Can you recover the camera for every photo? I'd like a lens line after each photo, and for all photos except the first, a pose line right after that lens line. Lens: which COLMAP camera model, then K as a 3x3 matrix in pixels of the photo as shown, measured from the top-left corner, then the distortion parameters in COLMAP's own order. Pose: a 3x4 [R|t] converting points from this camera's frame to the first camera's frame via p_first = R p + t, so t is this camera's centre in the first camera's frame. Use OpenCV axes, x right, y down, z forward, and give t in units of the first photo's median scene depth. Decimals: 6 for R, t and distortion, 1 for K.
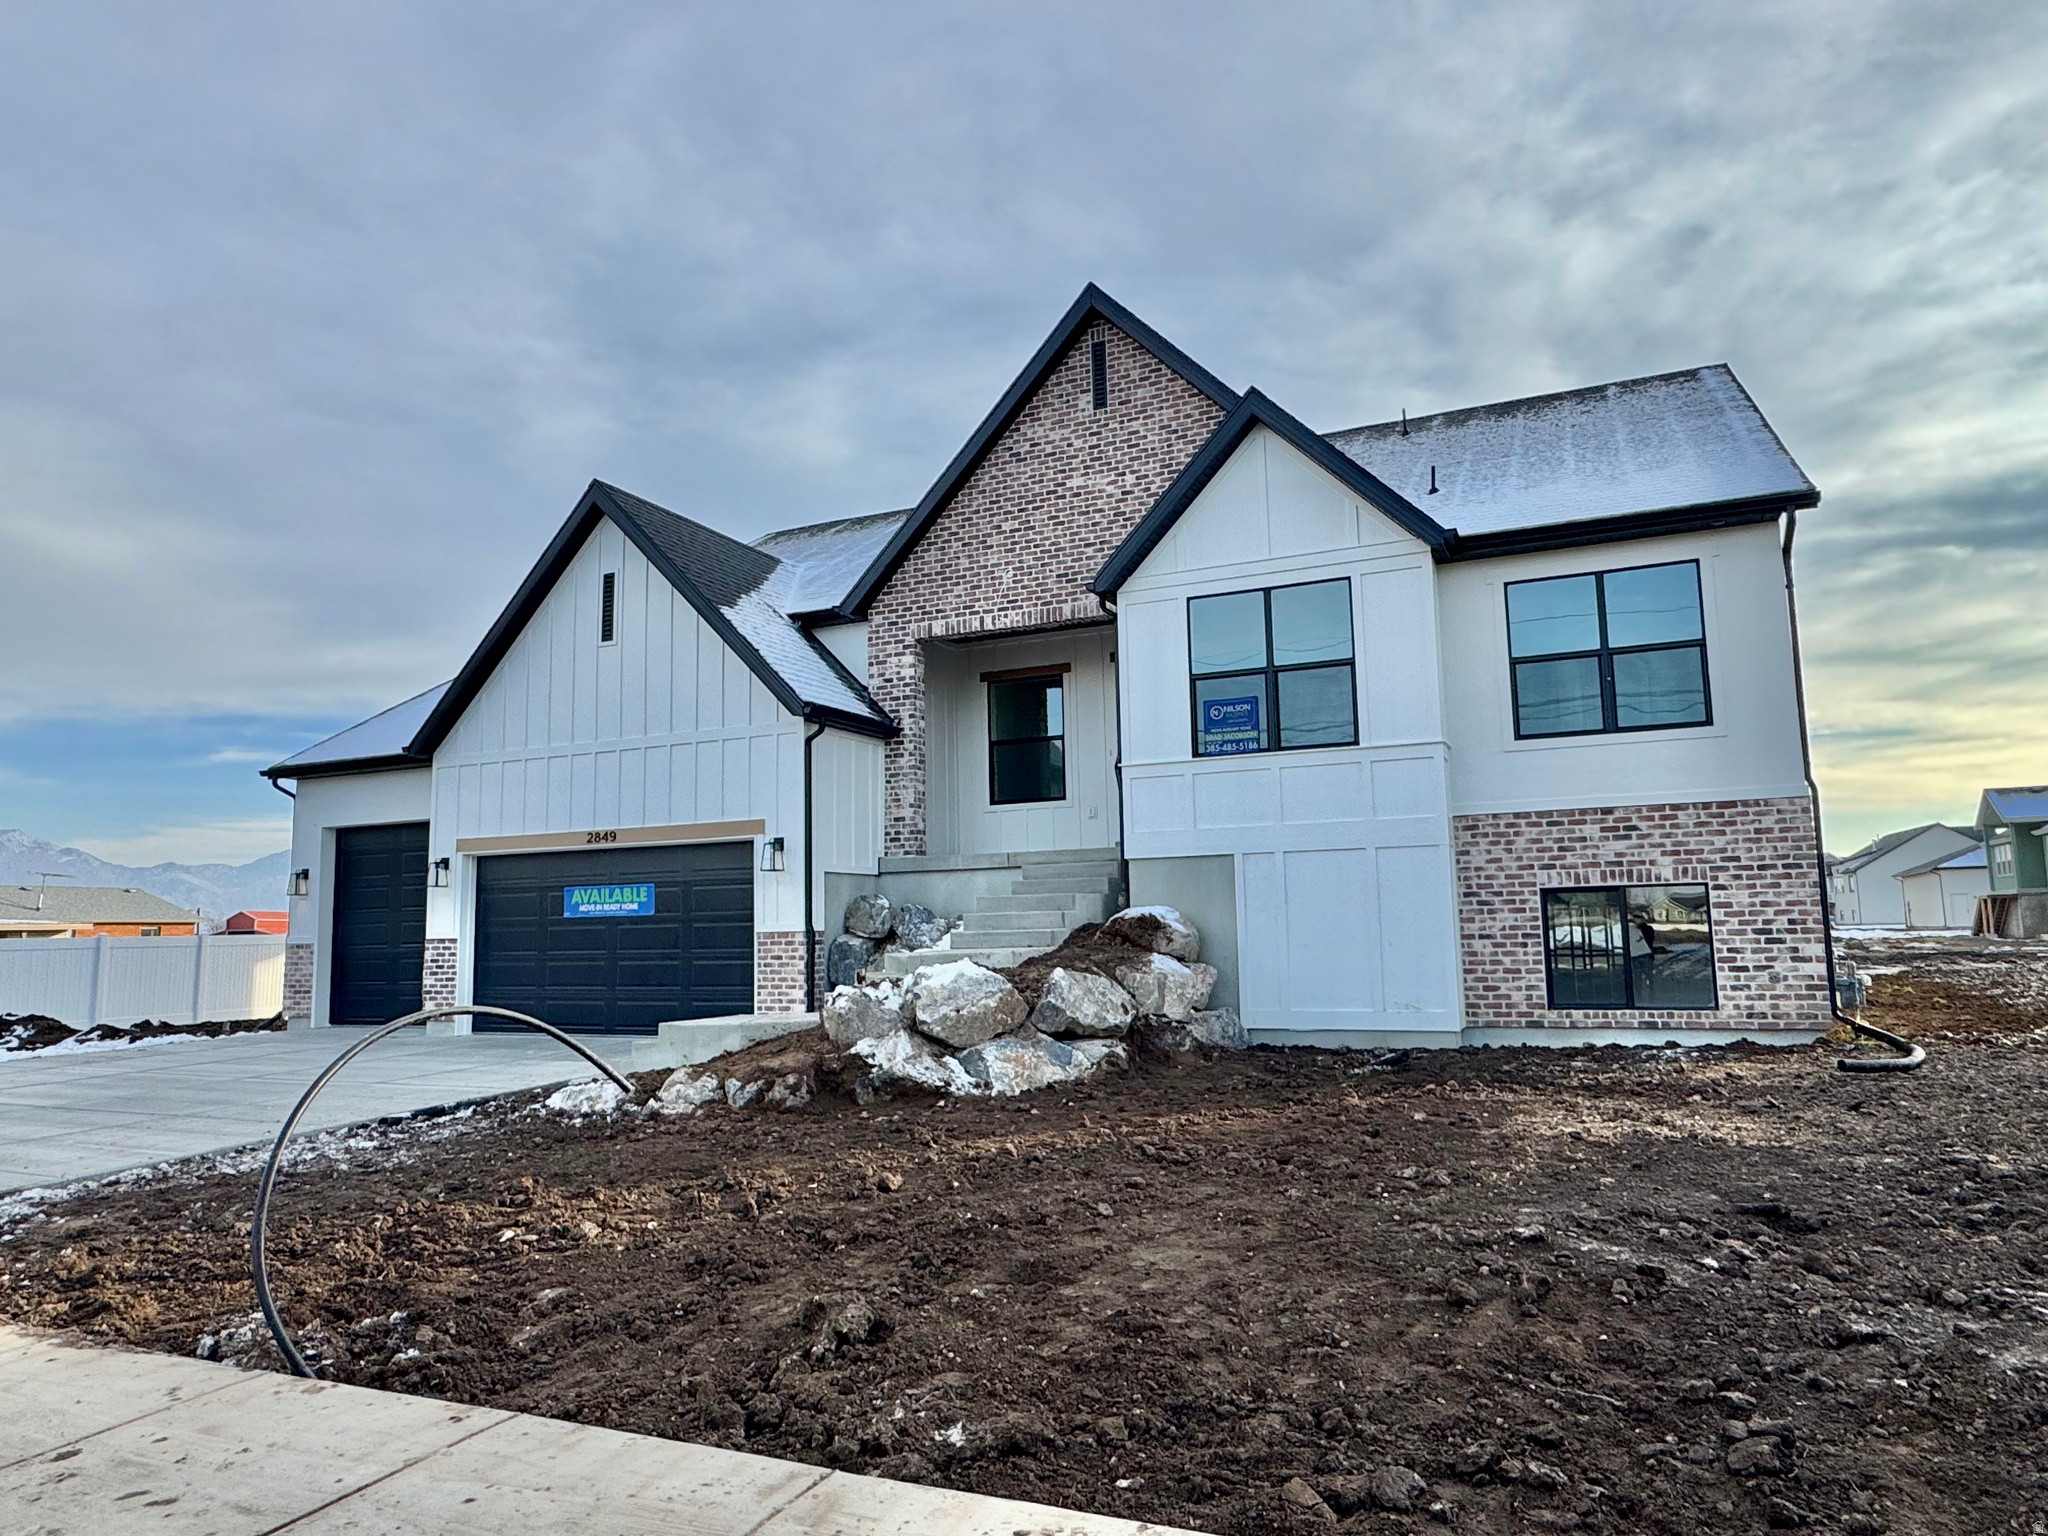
lens RADIAL K [[1280.5, 0, 1021.5], [0, 1280.5, 768.9], [0, 0, 1]] dist [-0.003481, 0.000777]
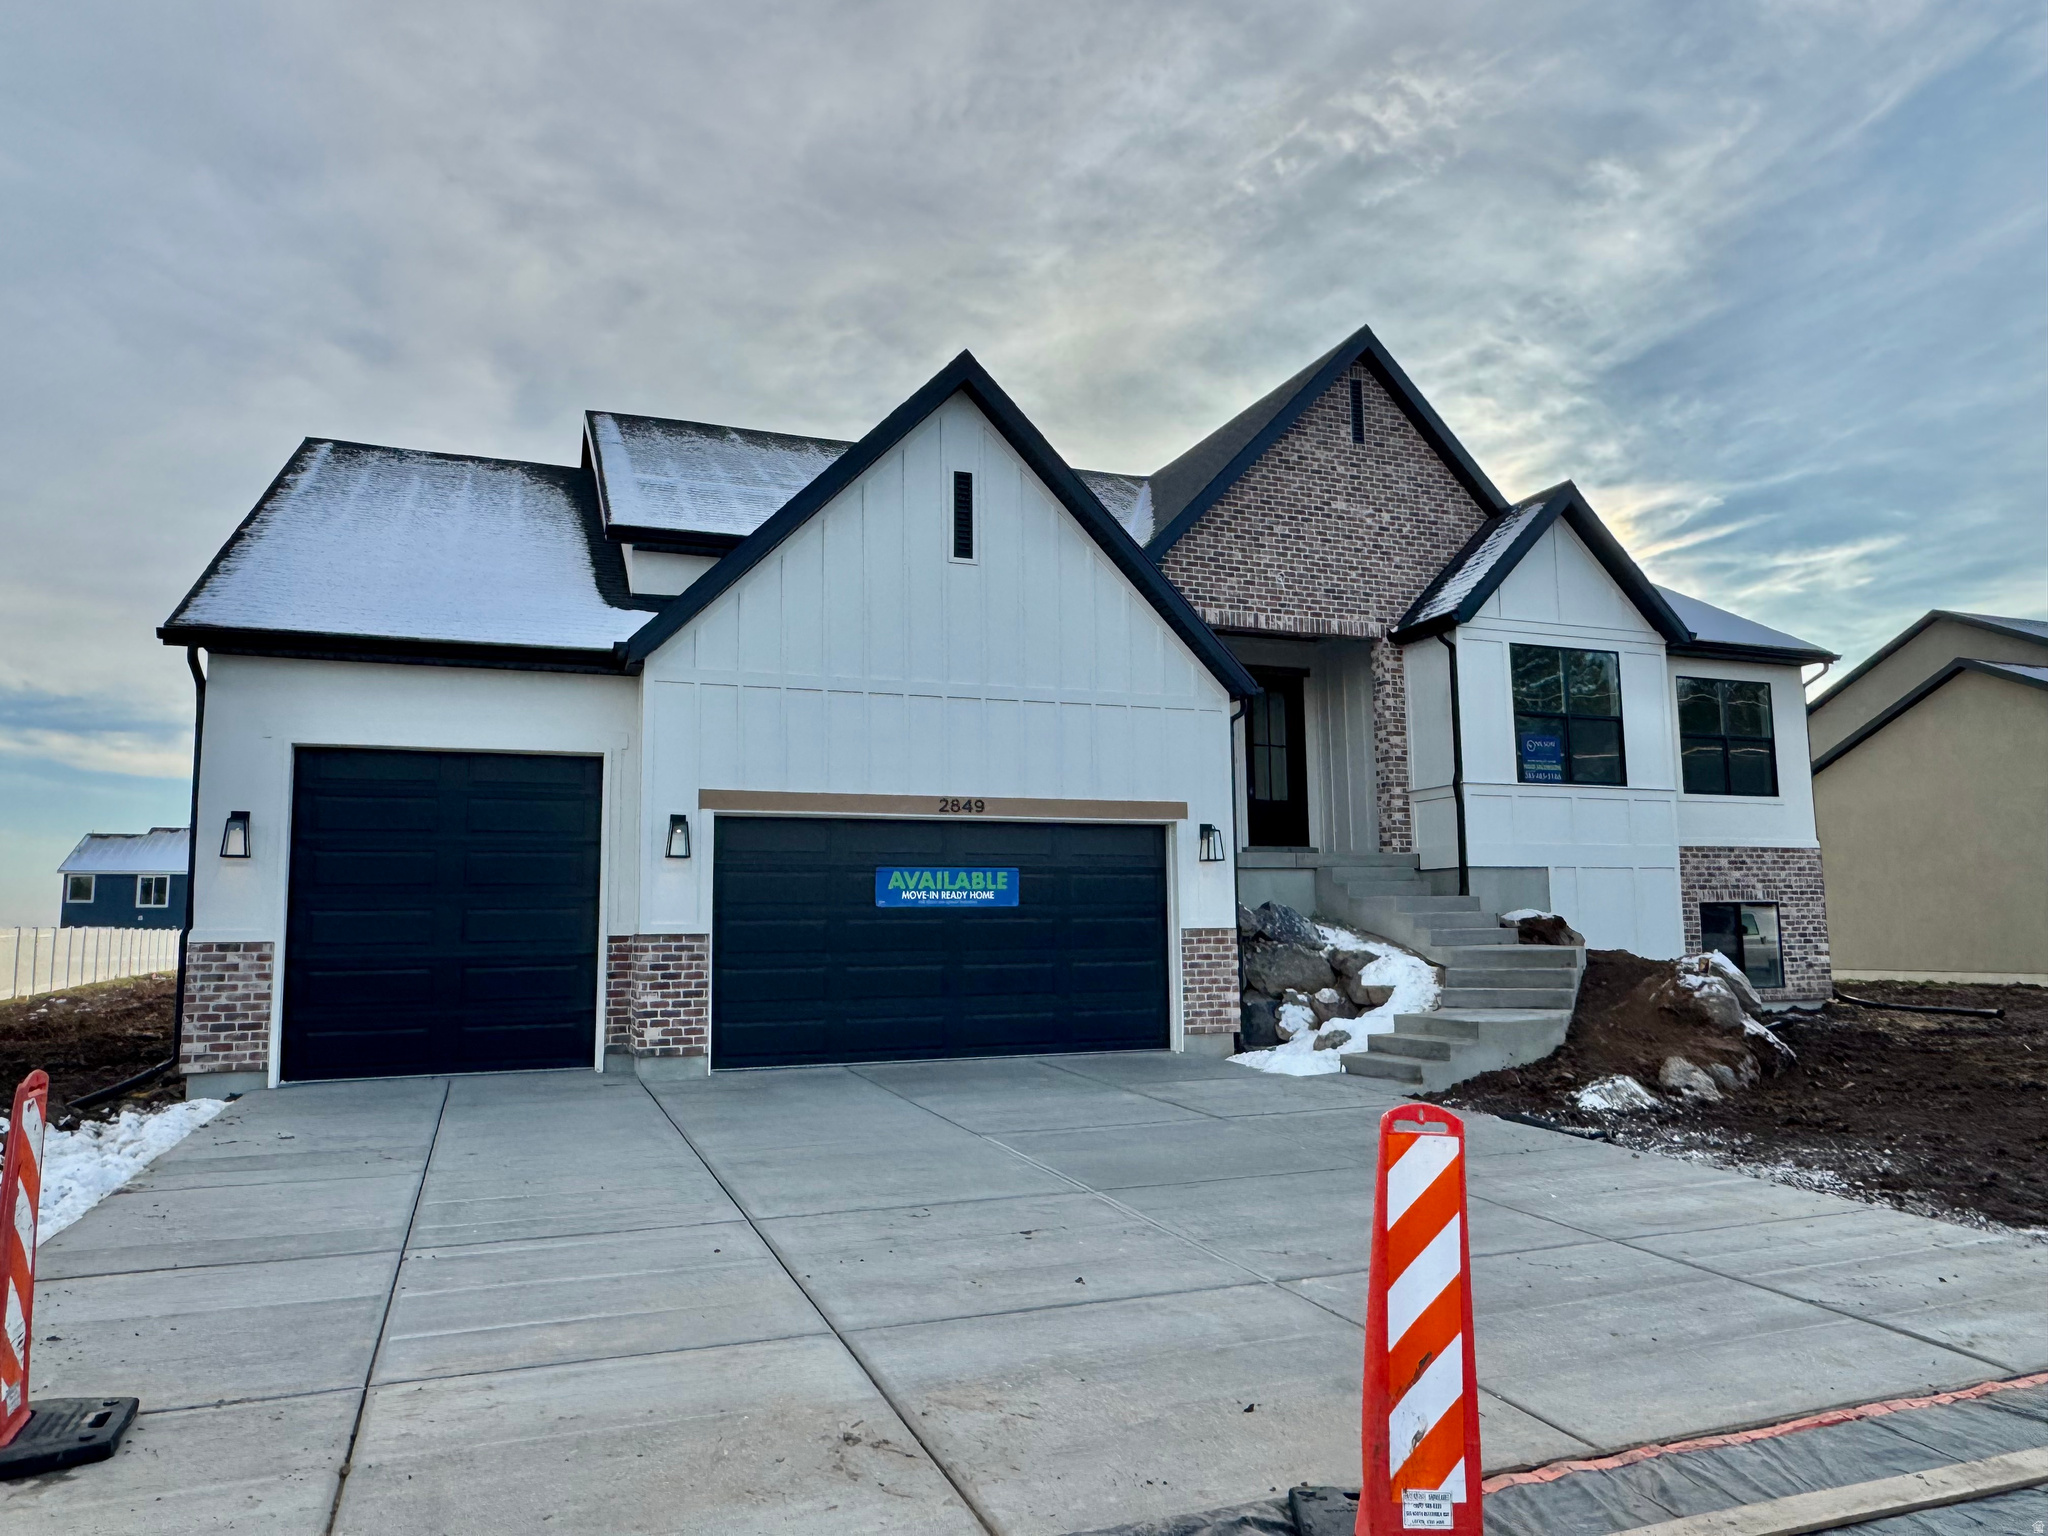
lens RADIAL K [[1346.7, 0, 1022.2], [0, 1346.7, 765.8], [0, 0, 1]] dist [-0.024795, -0.000120]
pose [[0.704829, 0.100390, 0.702238, -0.890617], [-0.091311, 0.994540, -0.050529, 0.067863], [-0.703476, -0.028508, 0.710147, 0.392270]]
